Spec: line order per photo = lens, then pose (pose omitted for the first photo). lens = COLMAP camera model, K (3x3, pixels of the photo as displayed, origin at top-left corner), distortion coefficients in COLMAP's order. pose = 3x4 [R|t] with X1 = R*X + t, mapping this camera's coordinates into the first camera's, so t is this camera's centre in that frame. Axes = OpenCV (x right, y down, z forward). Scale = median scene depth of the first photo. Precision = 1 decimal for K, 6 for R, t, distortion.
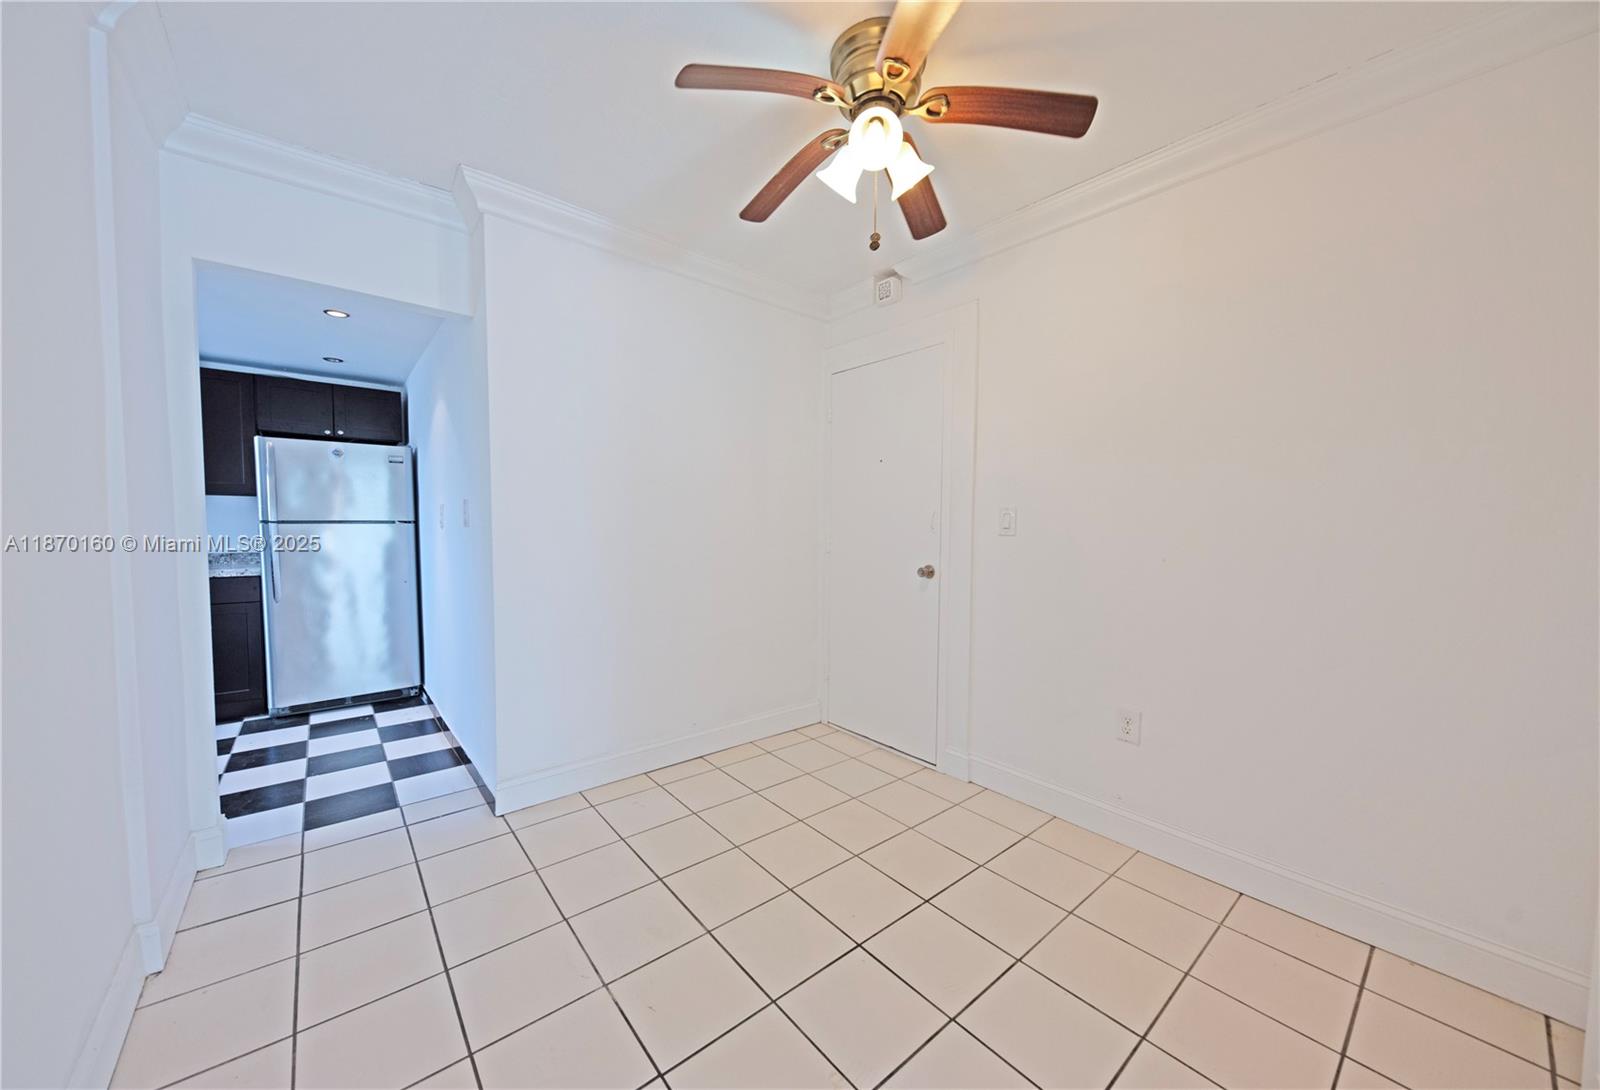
lens RADIAL K [[577.5, 0, 799.7], [0, 577.5, 575.9], [0, 0, 1]] dist [0.000494, 0.000034]
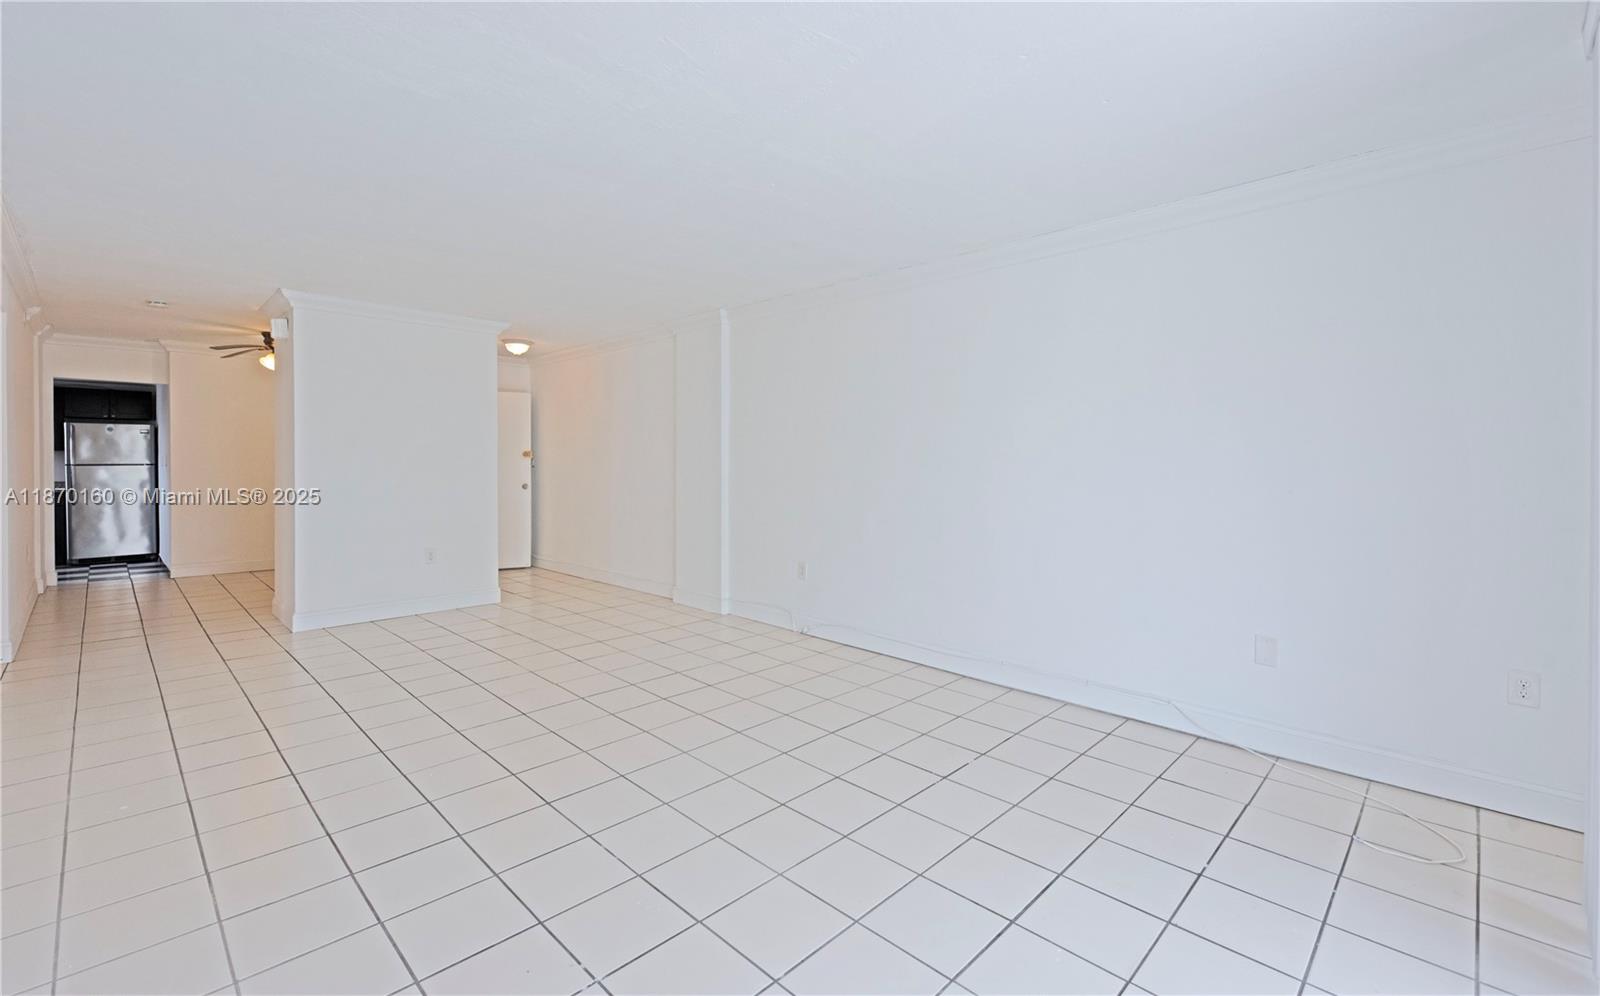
lens RADIAL K [[752.1, 0, 800.0], [0, 752.1, 498.0], [0, 0, 1]] dist [0.005191, 0.000523]
pose [[0.998547, -0.005565, 0.053606, 1.186759], [0.008220, 0.998743, -0.049442, 0.139765], [-0.053263, 0.049811, 0.997337, -1.417273]]
